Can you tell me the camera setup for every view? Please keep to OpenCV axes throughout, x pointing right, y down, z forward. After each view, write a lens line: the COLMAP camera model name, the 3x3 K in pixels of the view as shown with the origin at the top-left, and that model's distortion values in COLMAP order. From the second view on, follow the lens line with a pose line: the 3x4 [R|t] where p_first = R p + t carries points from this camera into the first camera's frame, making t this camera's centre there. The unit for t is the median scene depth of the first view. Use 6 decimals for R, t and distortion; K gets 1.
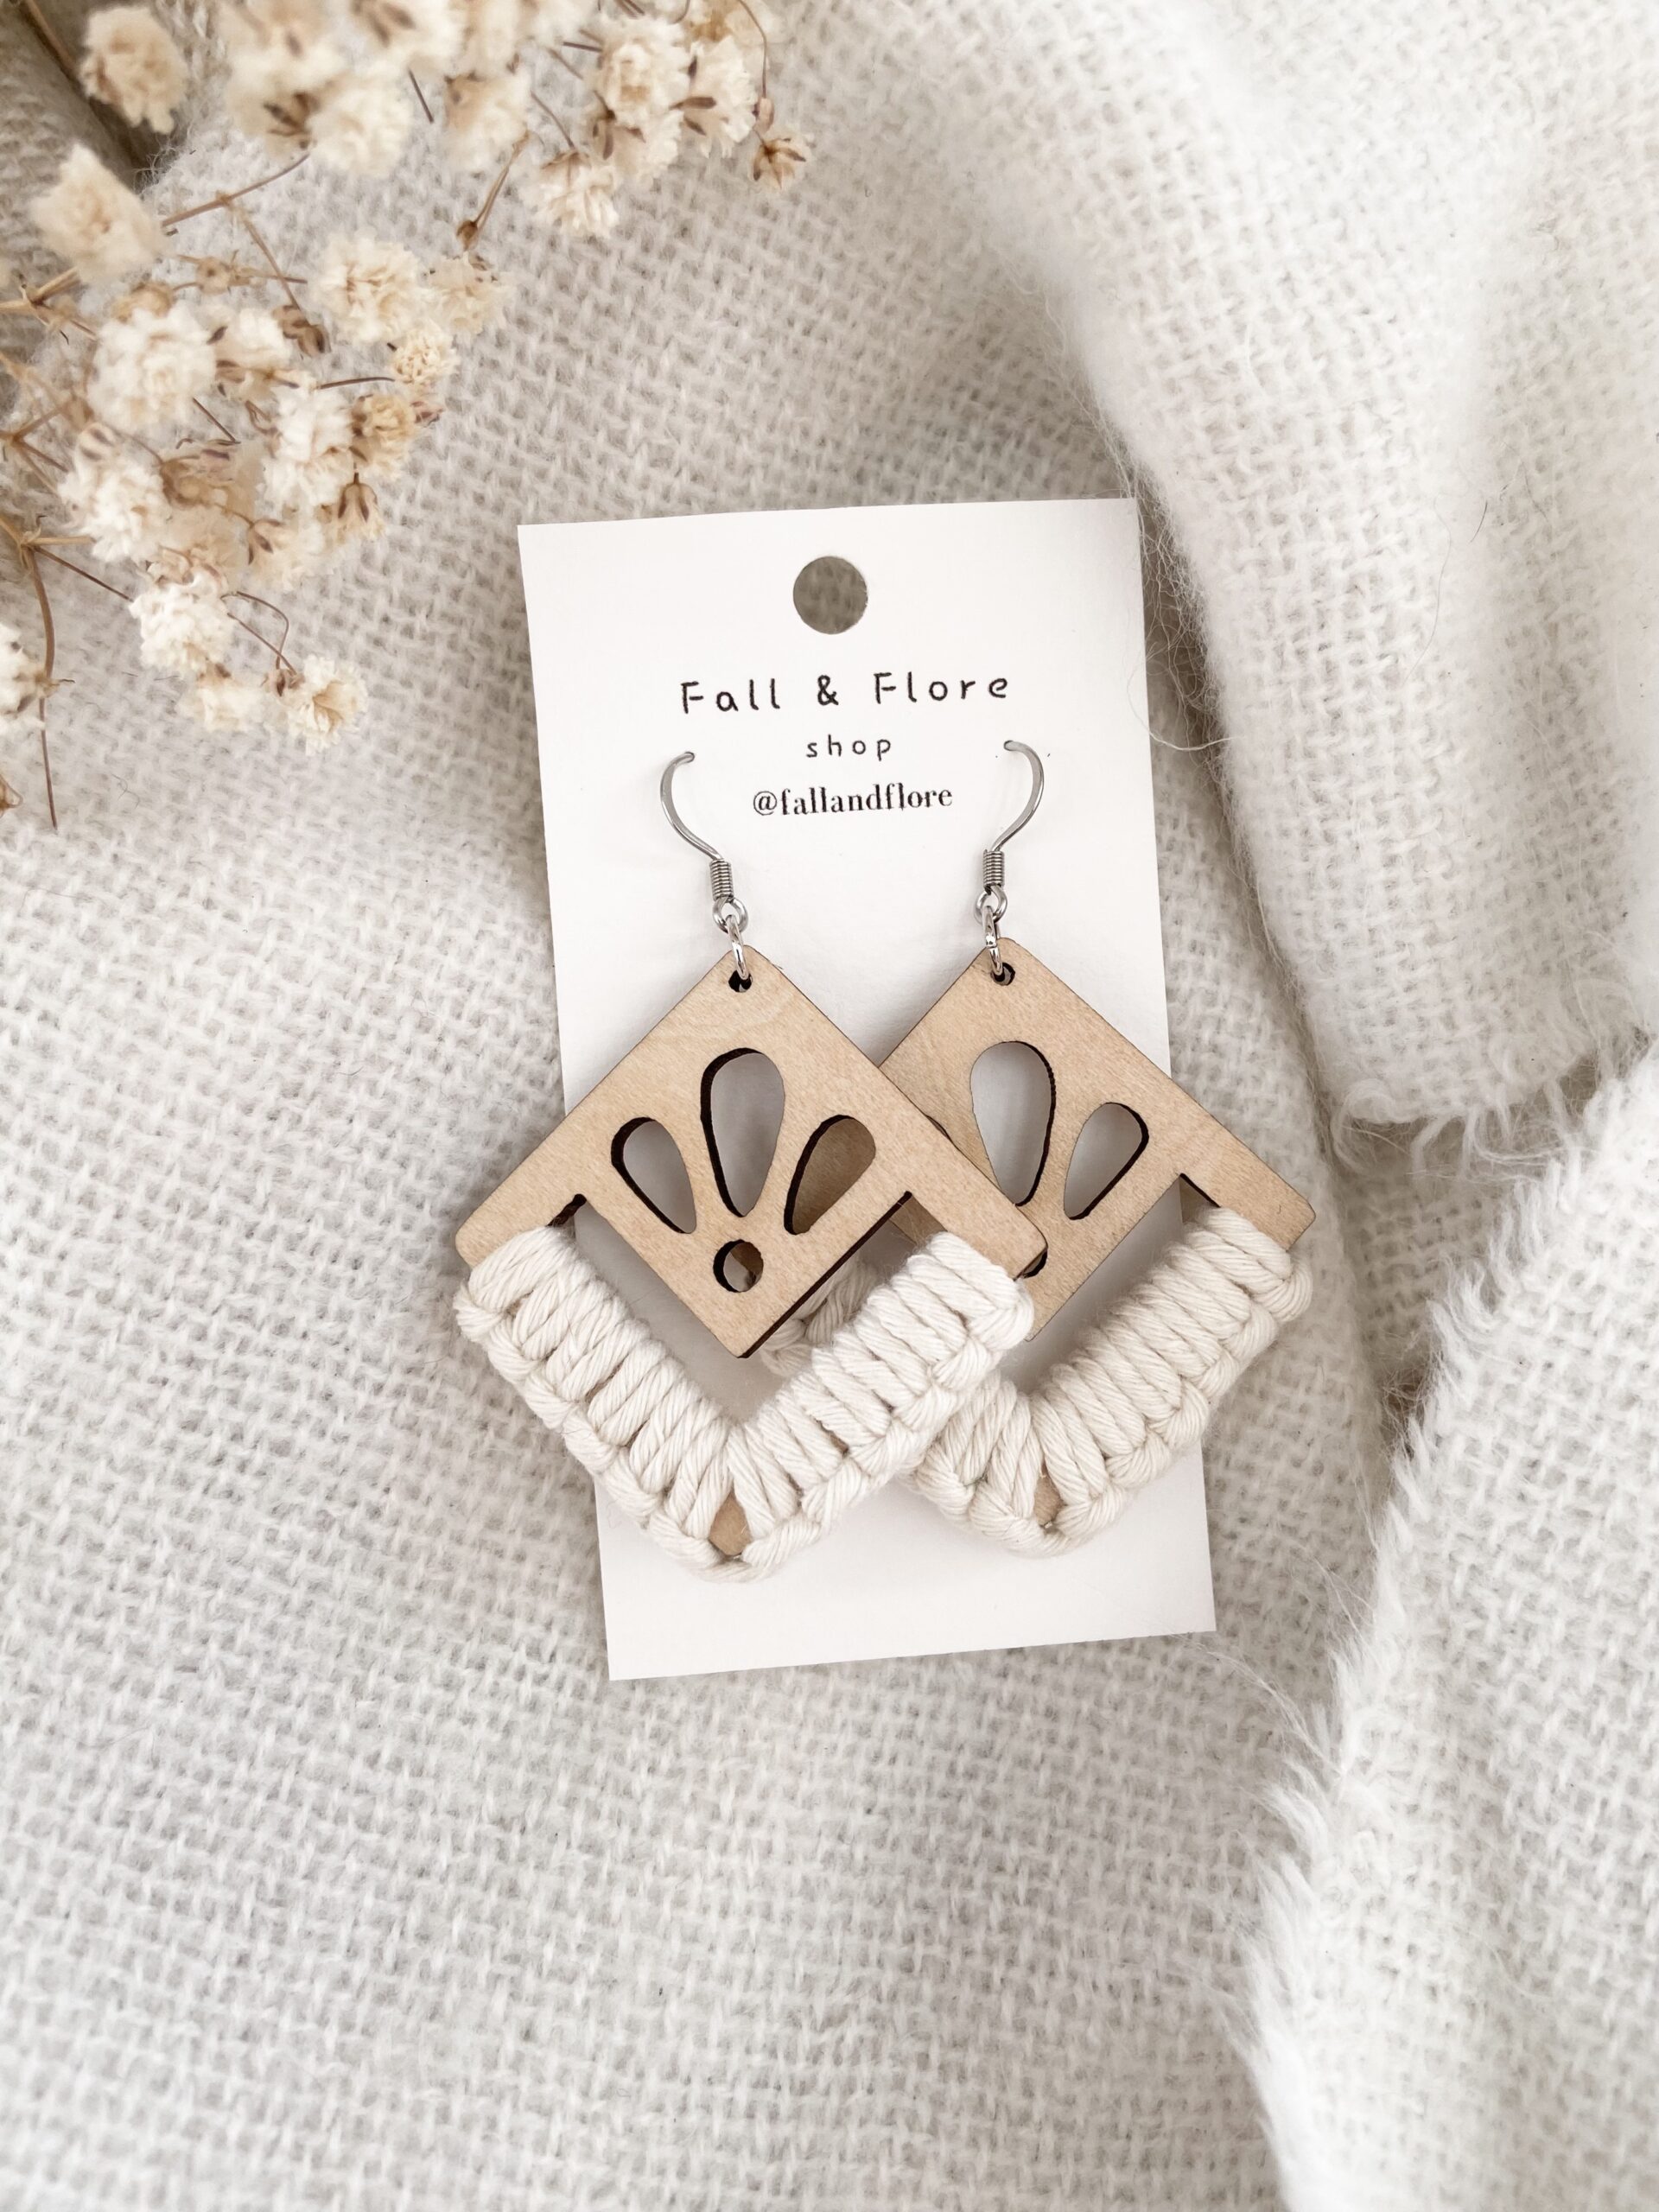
lens RADIAL K [[1742.0, 0, 828.9], [0, 1742.0, 1055.8], [0, 0, 1]] dist [0.124091, -0.226071]
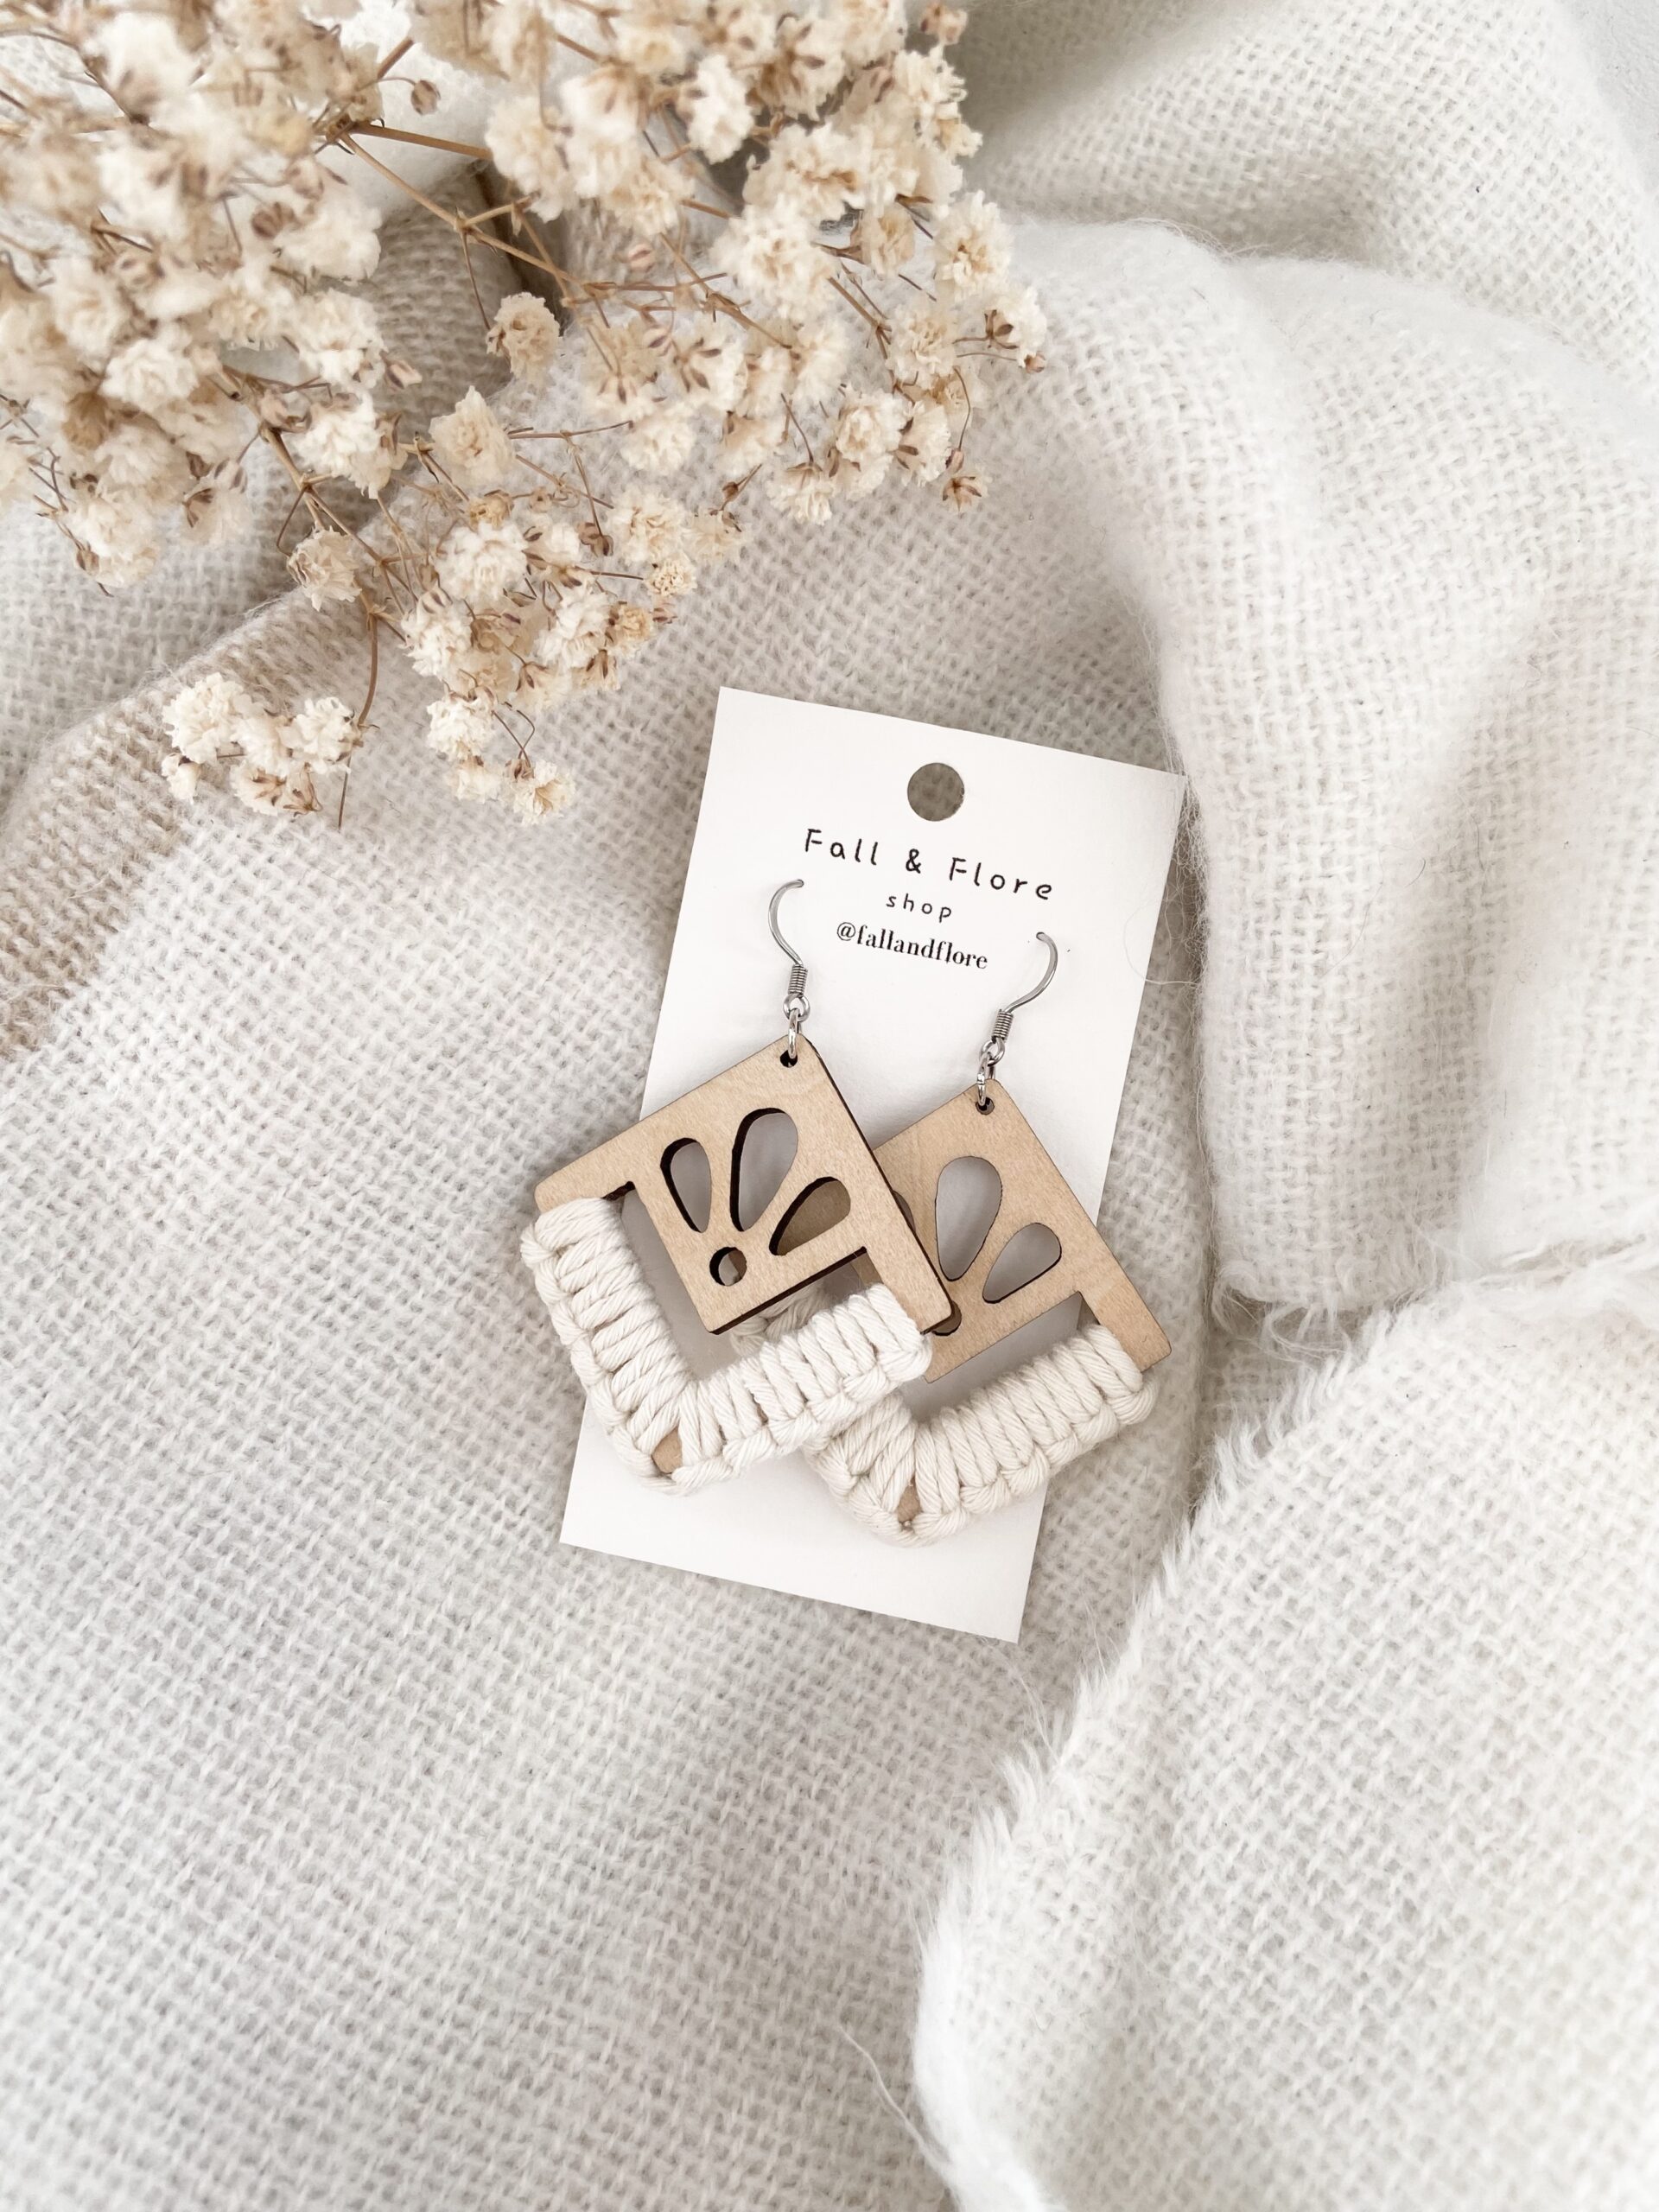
lens RADIAL K [[1742.0, 0, 828.9], [0, 1742.0, 1055.8], [0, 0, 1]] dist [0.124091, -0.226071]
pose [[0.960021, 0.261733, -0.099279, 0.111832], [-0.262735, 0.964863, 0.003083, -0.058532], [0.096598, 0.023125, 0.995055, -0.320833]]
